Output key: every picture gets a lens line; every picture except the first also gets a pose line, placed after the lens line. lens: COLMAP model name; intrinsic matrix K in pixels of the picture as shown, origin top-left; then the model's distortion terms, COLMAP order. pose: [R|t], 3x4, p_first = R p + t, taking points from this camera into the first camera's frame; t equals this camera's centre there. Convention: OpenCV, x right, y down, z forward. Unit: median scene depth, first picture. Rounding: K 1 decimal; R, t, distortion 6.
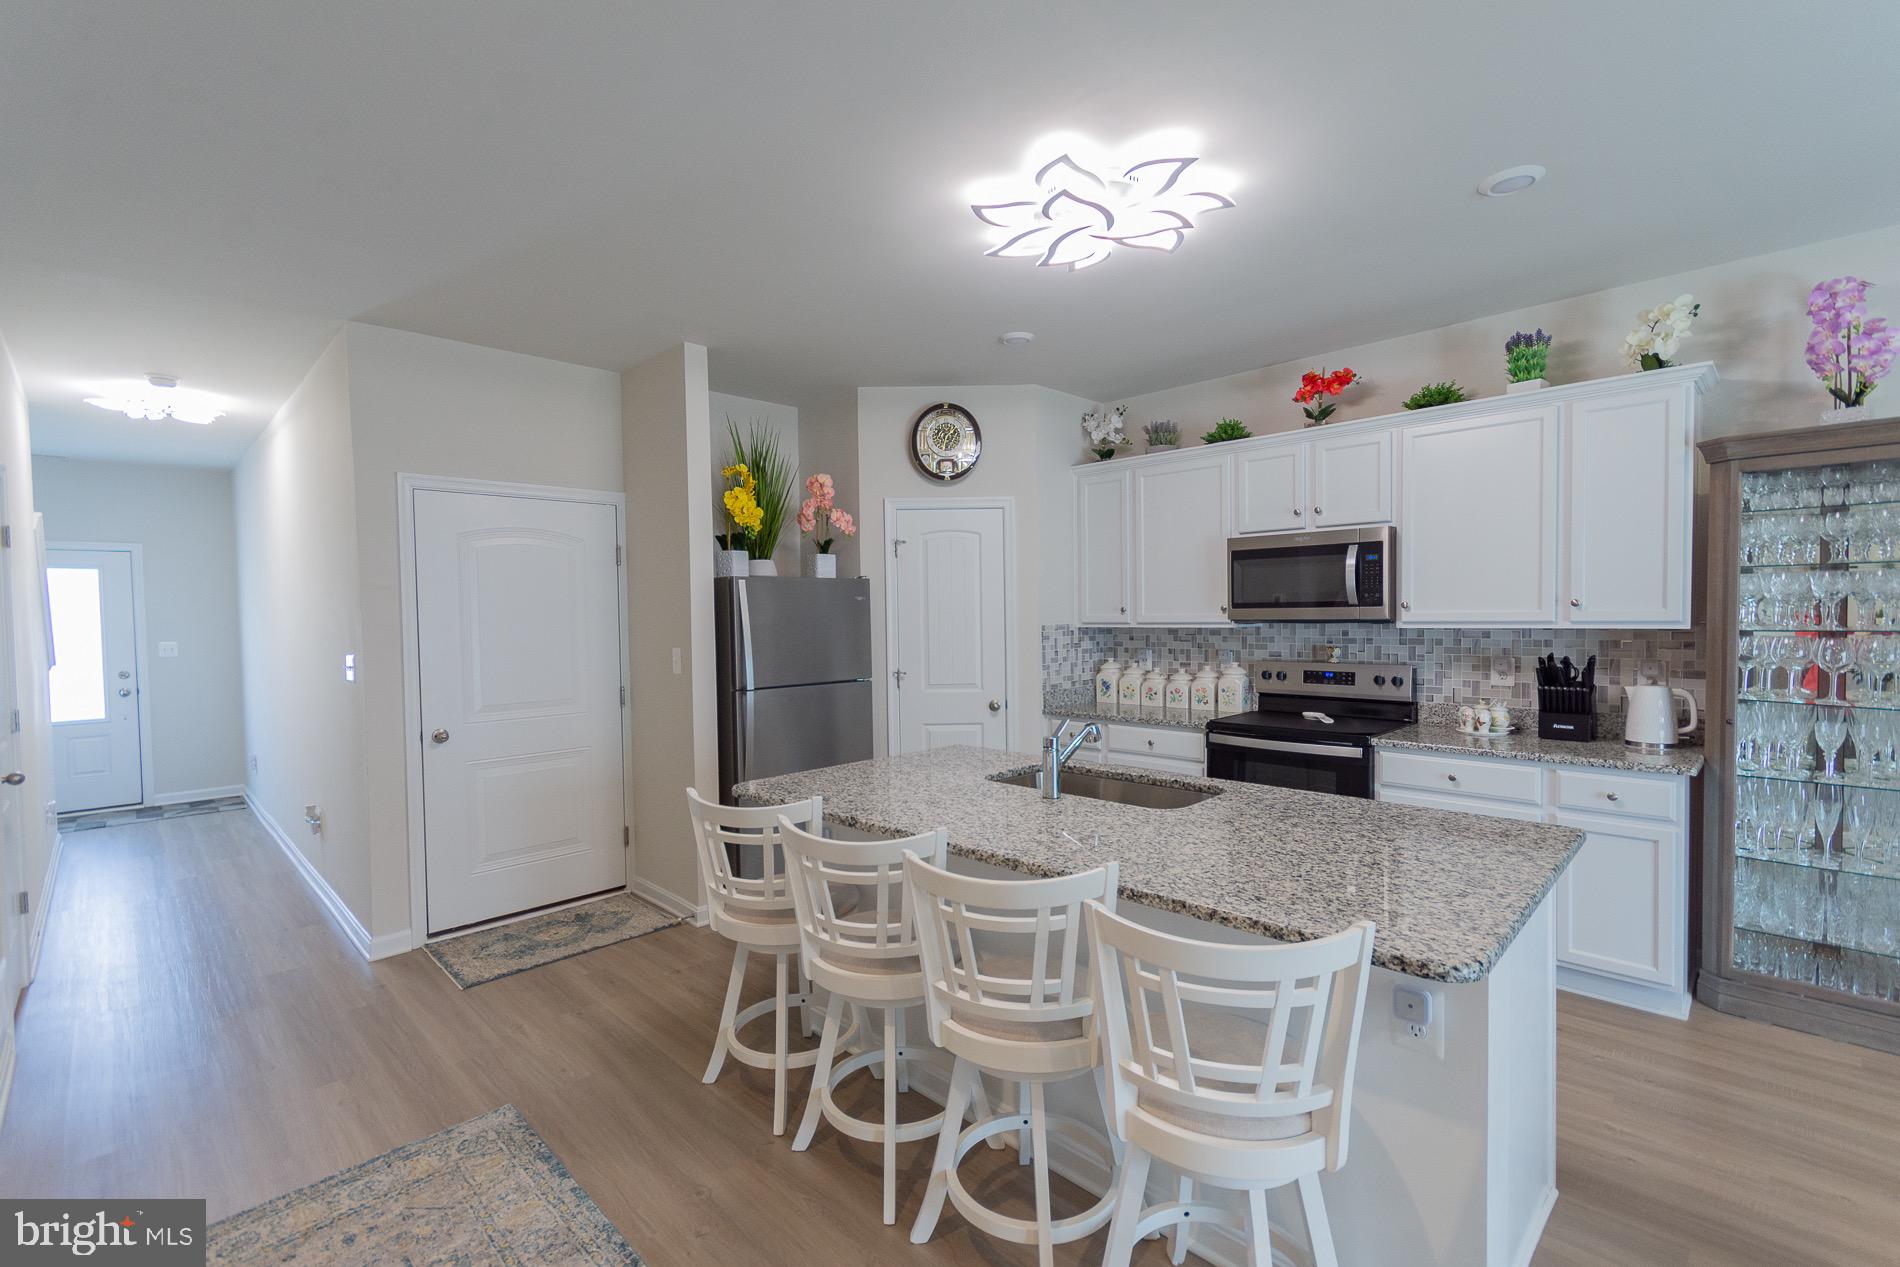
lens RADIAL K [[833.3, 0, 949.6], [0, 833.3, 638.6], [0, 0, 1]] dist [0.006456, -0.000242]
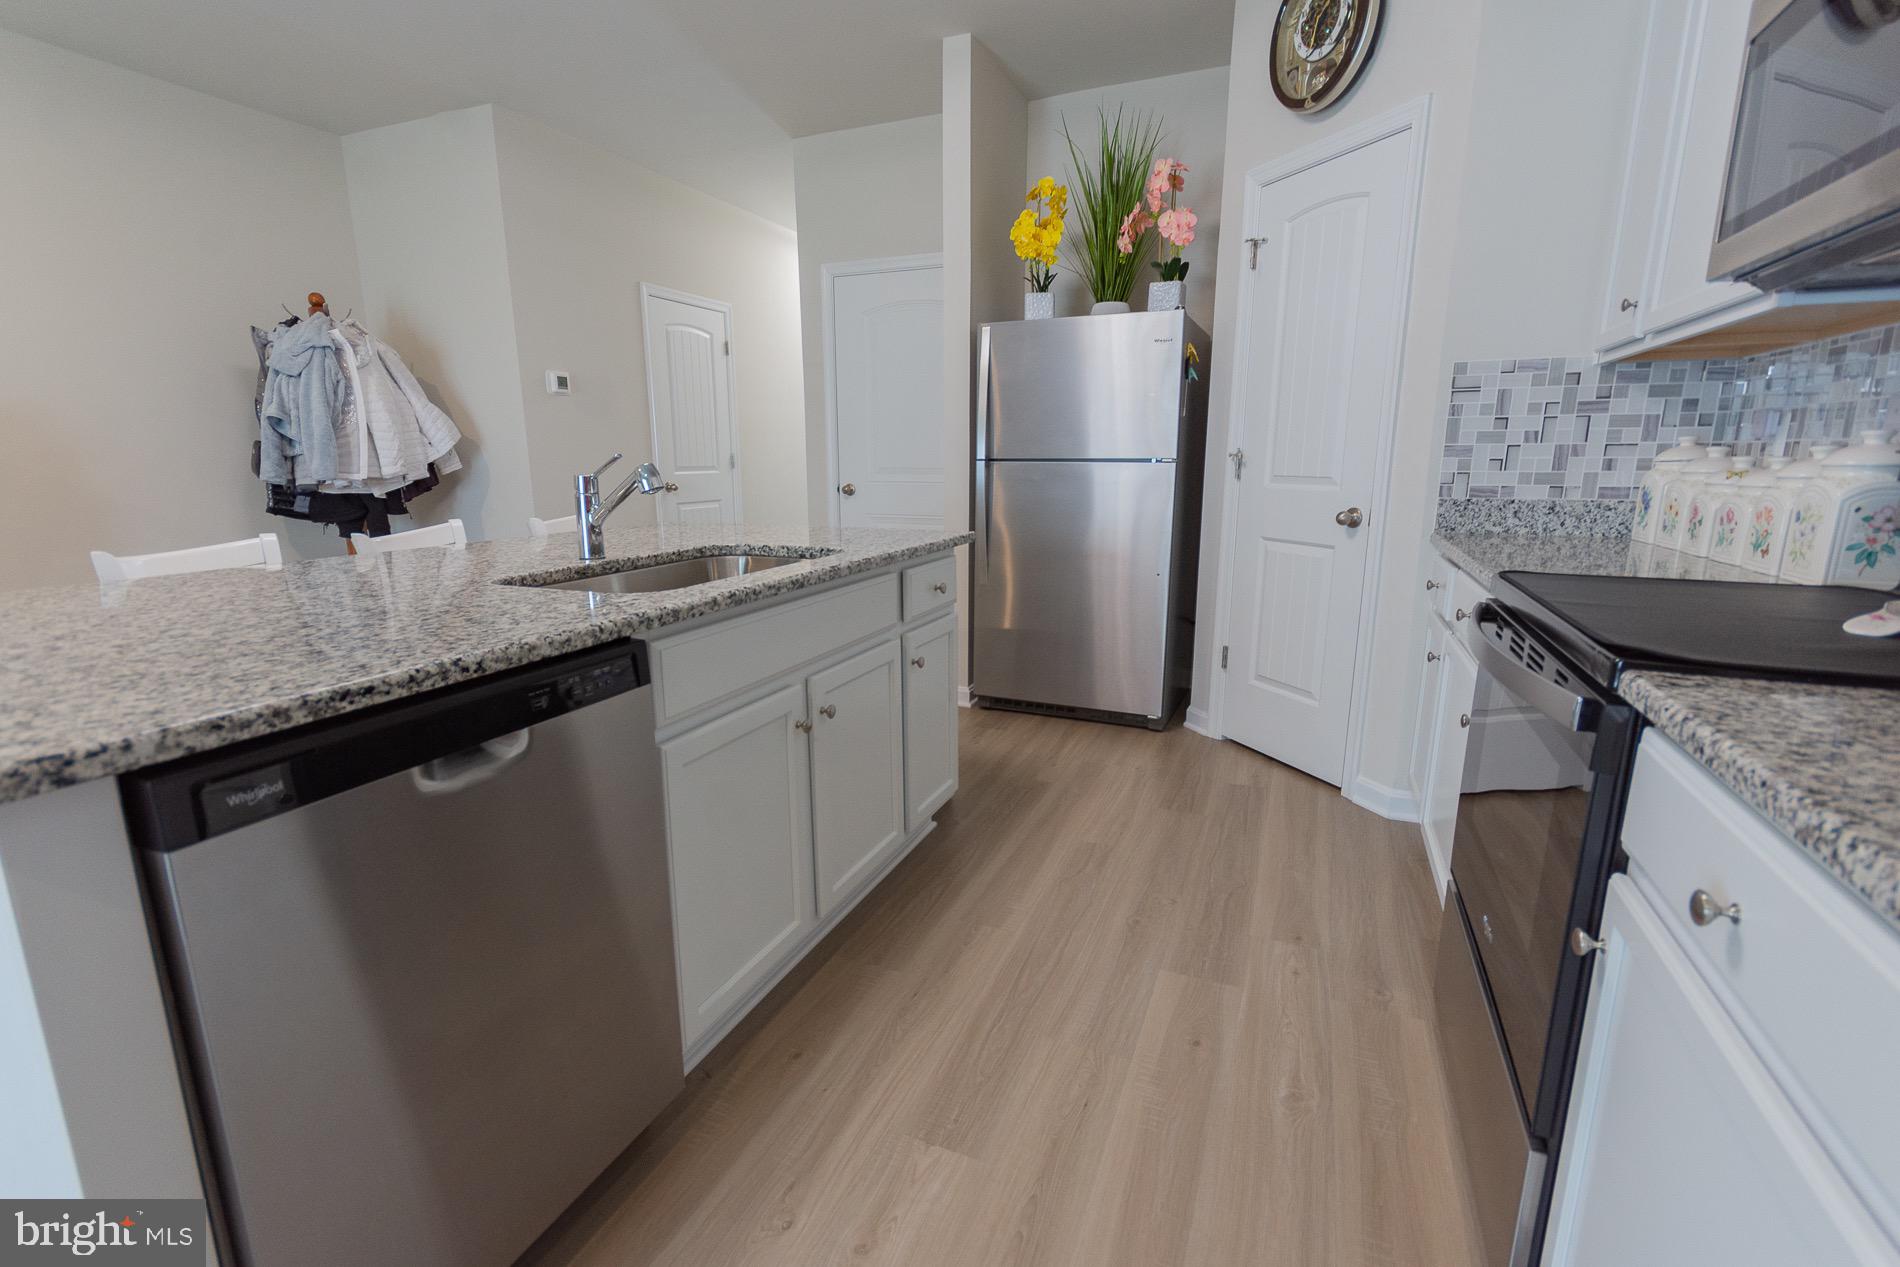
lens RADIAL K [[850.9, 0, 945.7], [0, 850.9, 639.0], [0, 0, 1]] dist [0.003355, 0.000030]
pose [[0.363143, 0.211704, -0.907364, 0.488993], [-0.033838, 0.976199, 0.214221, 0.045455], [0.931119, -0.047089, 0.361663, 0.521006]]
